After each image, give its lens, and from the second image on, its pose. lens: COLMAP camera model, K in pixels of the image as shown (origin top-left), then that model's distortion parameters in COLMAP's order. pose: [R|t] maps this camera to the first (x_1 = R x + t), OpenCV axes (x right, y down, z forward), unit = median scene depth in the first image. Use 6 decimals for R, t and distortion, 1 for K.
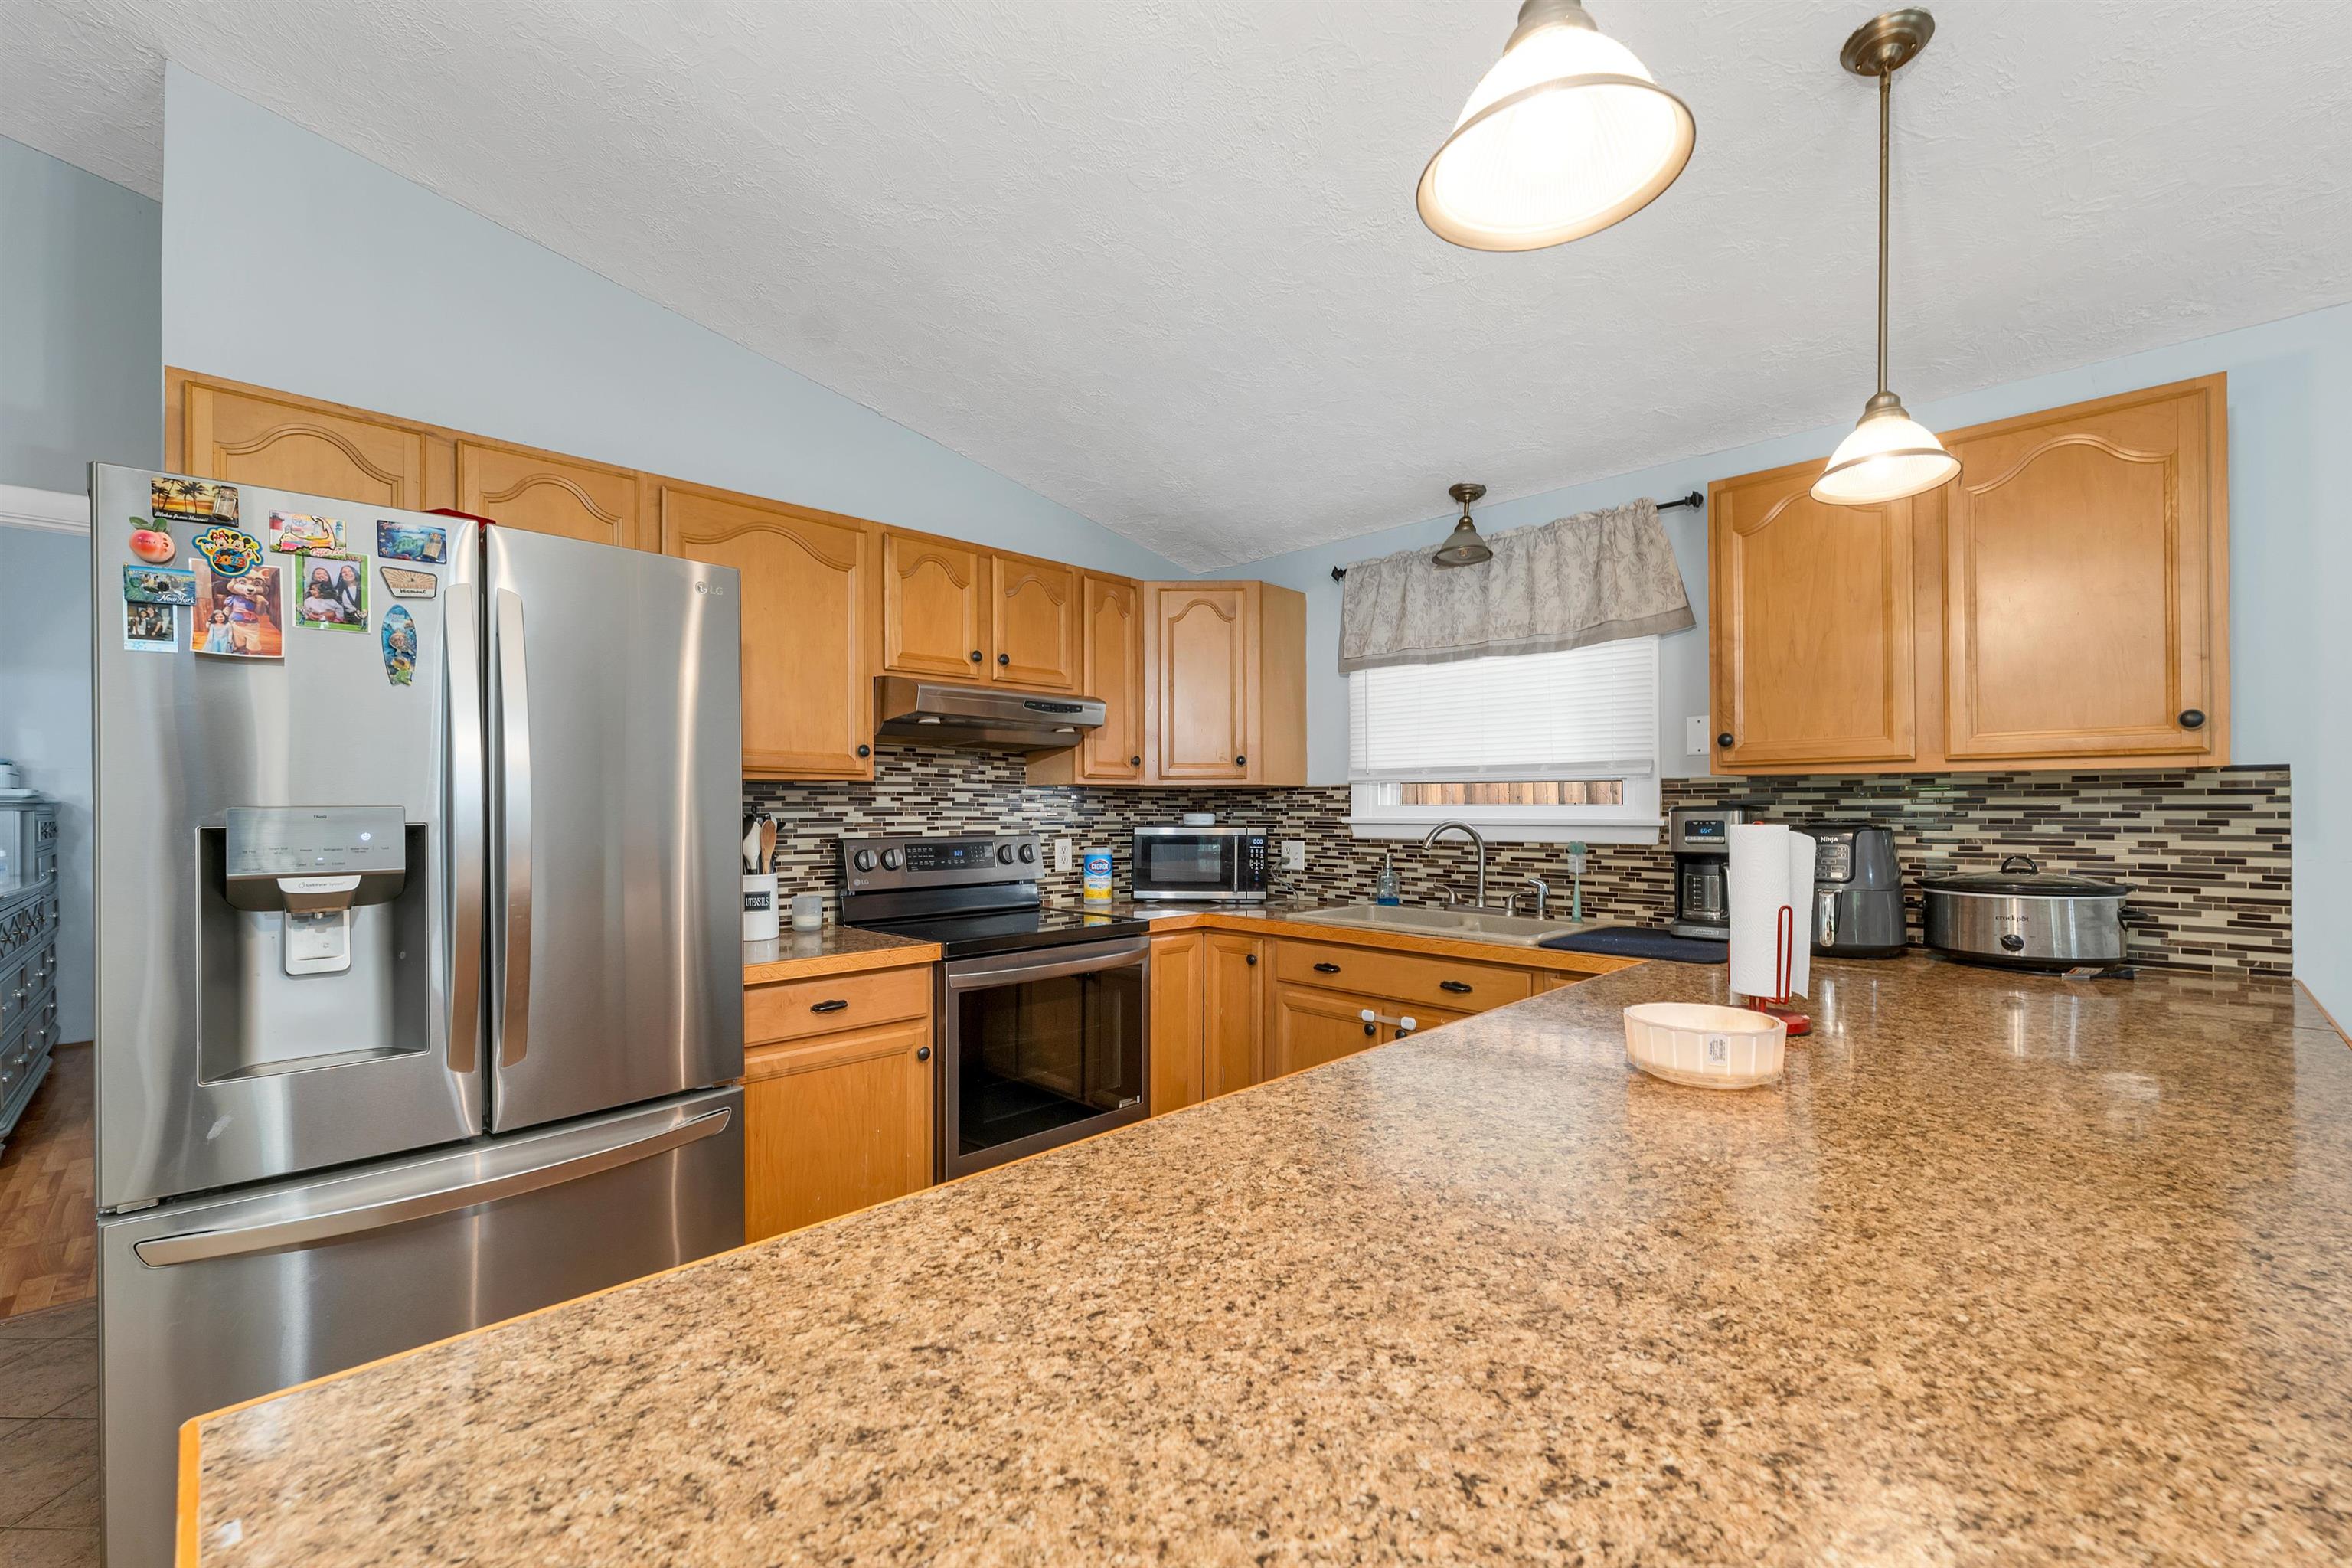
lens RADIAL K [[975.3, 0, 1171.1], [0, 975.3, 791.4], [0, 0, 1]] dist [0.001634, -0.000345]
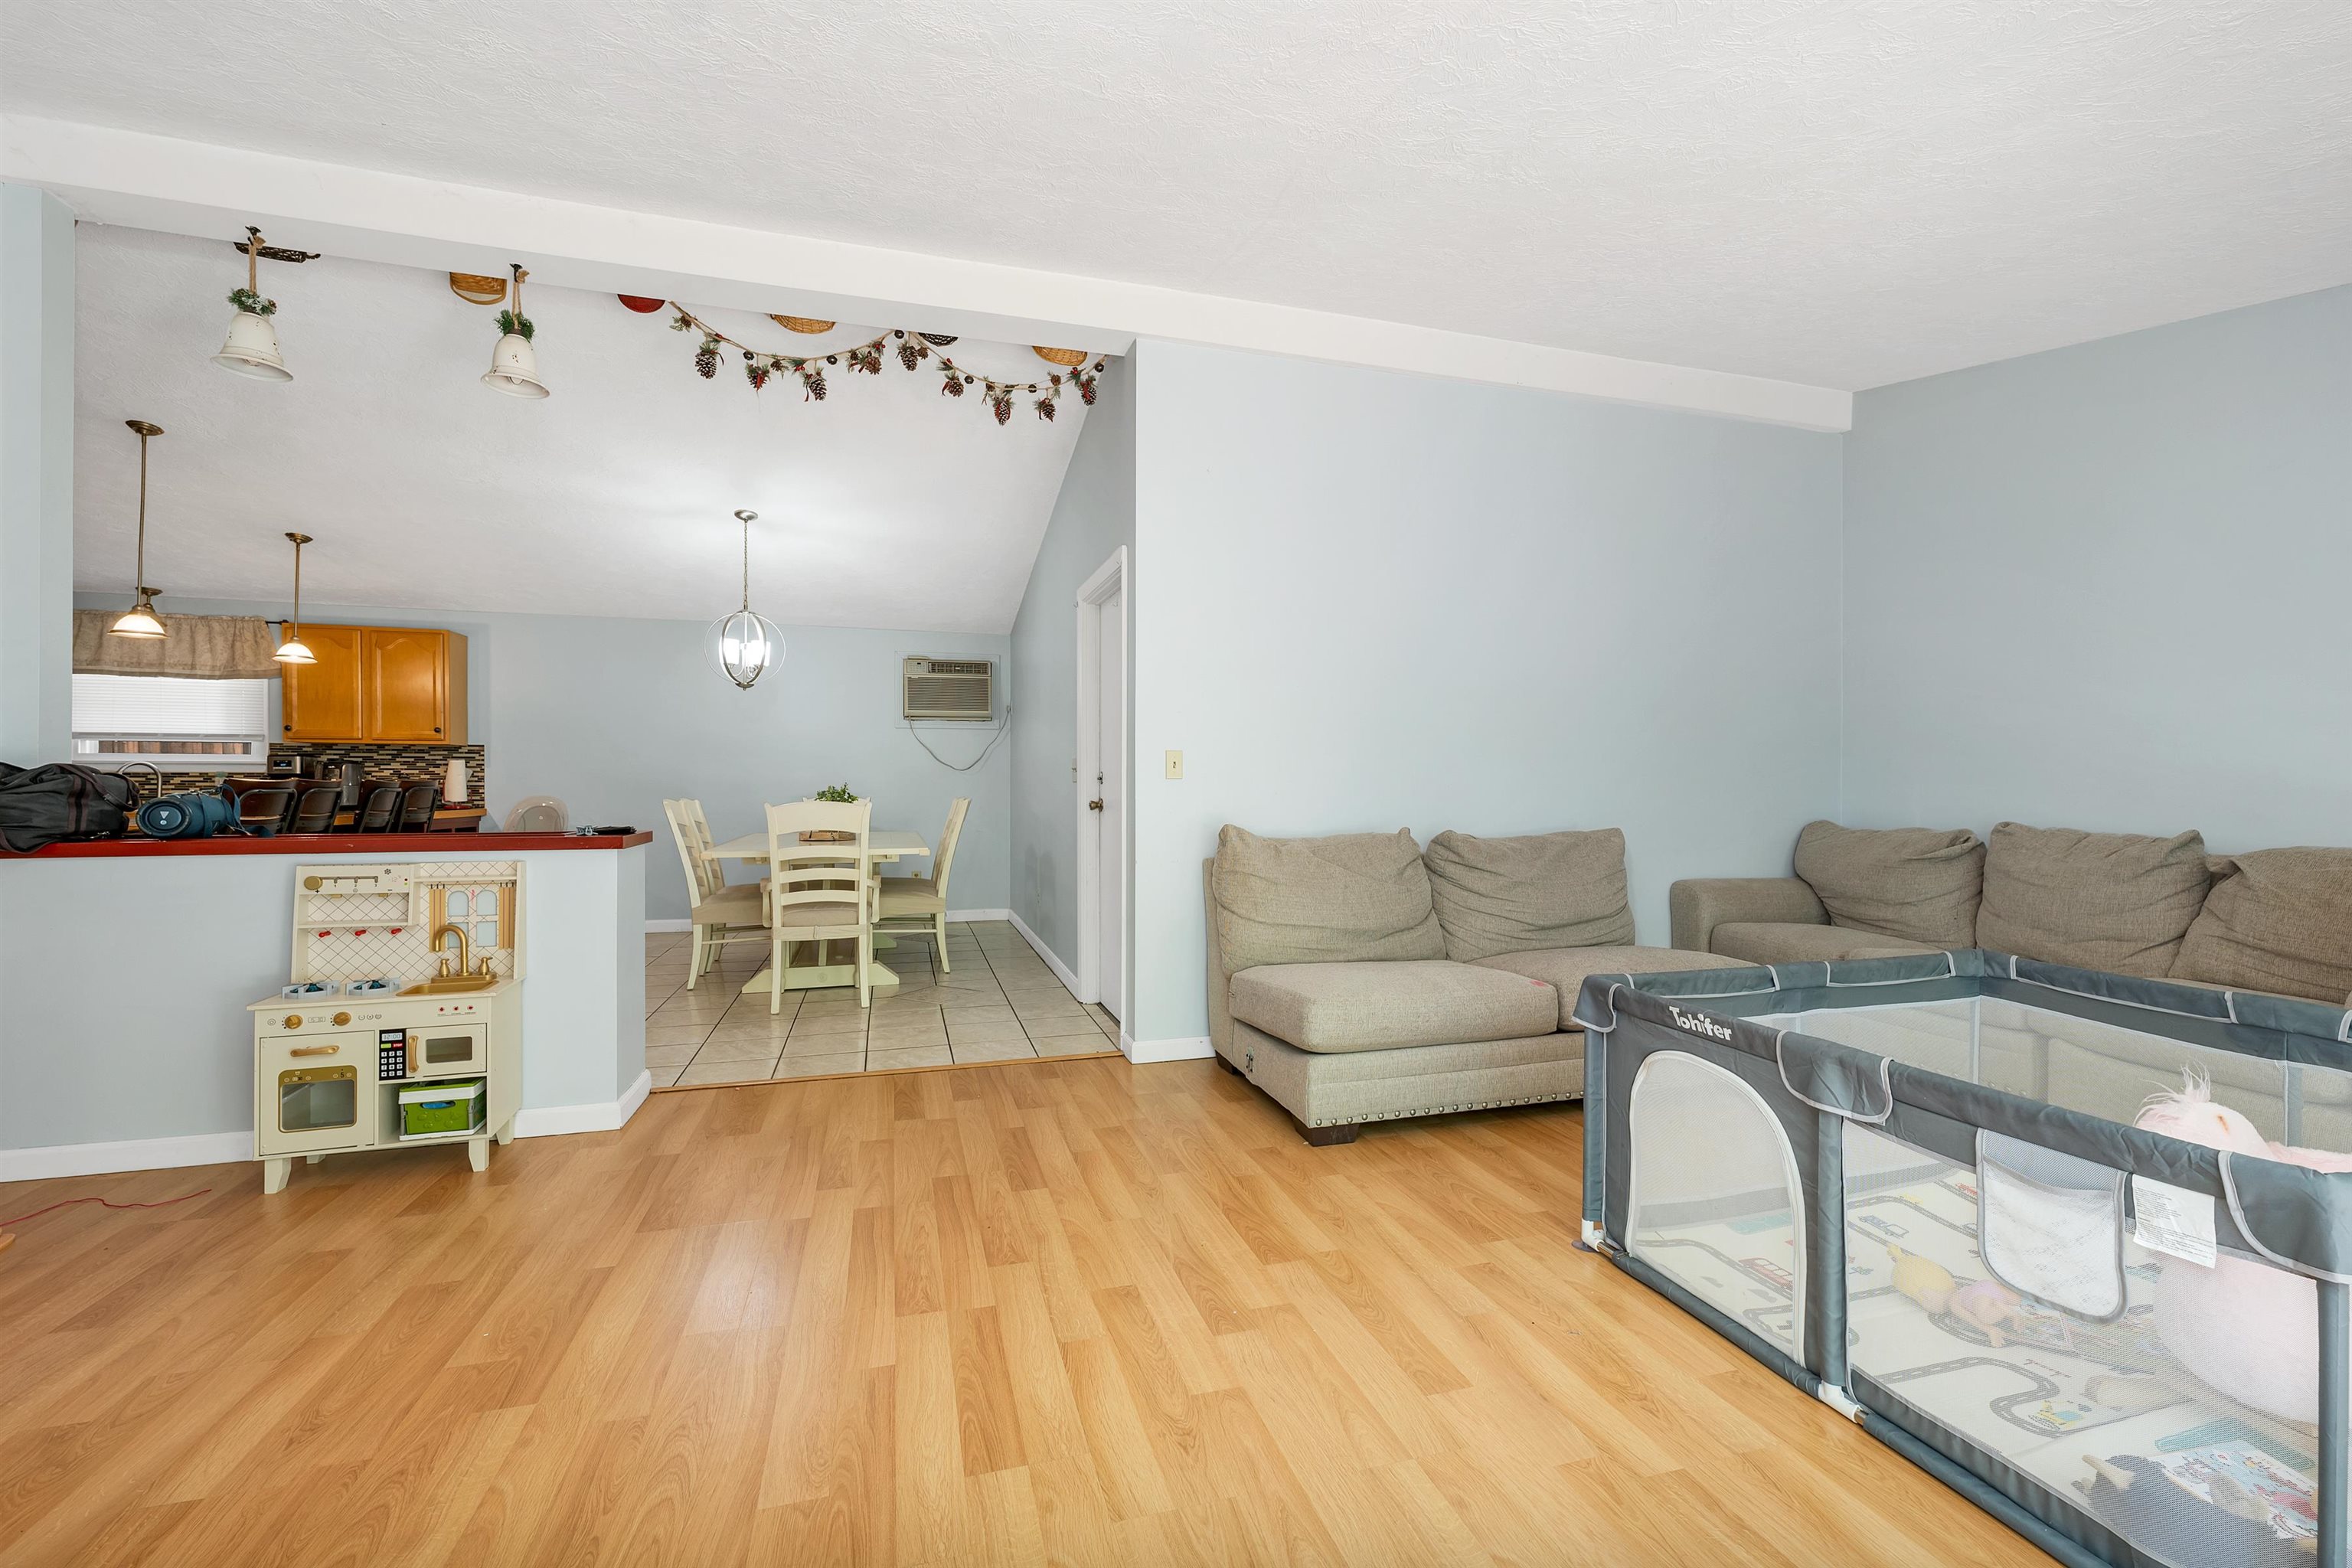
lens RADIAL K [[975.3, 0, 1171.1], [0, 975.3, 791.4], [0, 0, 1]] dist [0.001634, -0.000345]
pose [[0.474166, -0.002173, 0.880433, -0.485769], [-0.016143, 0.999807, 0.011162, 0.039729], [-0.880287, -0.019506, 0.474040, -1.878124]]
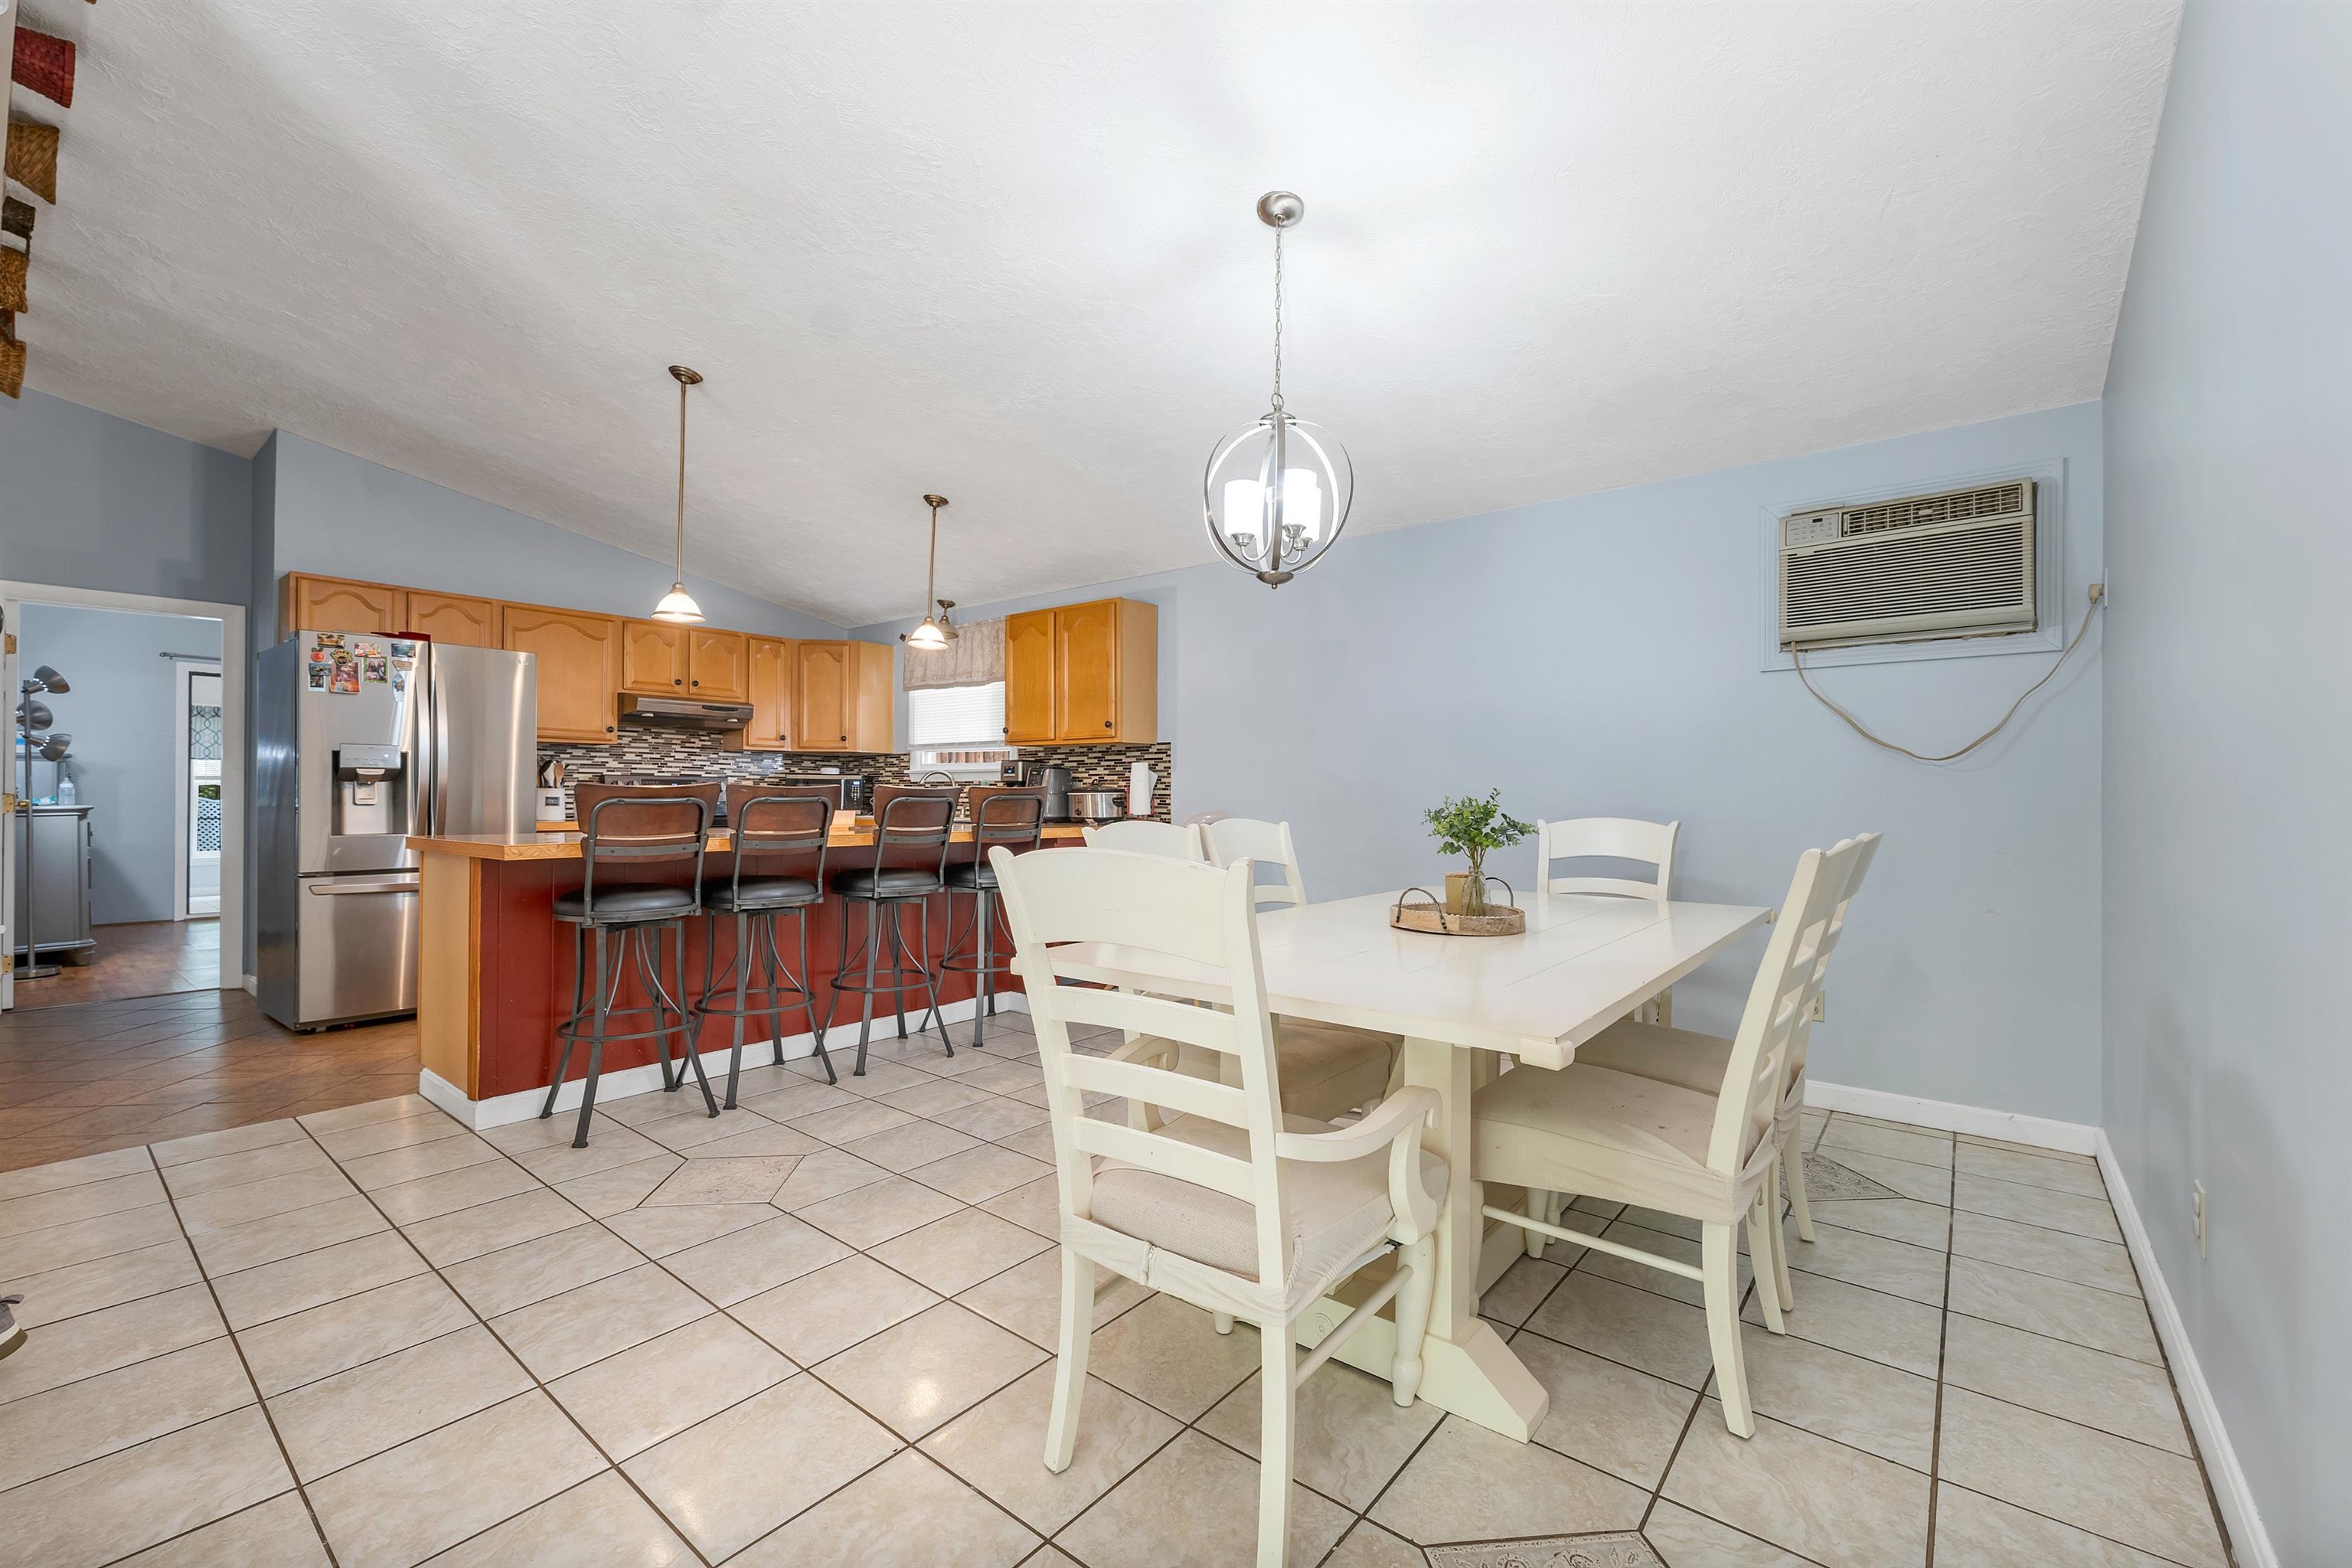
lens RADIAL K [[967.9, 0, 1176.0], [0, 967.9, 784.0], [0, 0, 1]] dist [0.000327, -0.000167]
pose [[0.993801, 0.008935, 0.110812, 0.612641], [-0.009427, 0.999948, 0.003914, 0.051651], [-0.110771, -0.004934, 0.993834, -1.098661]]
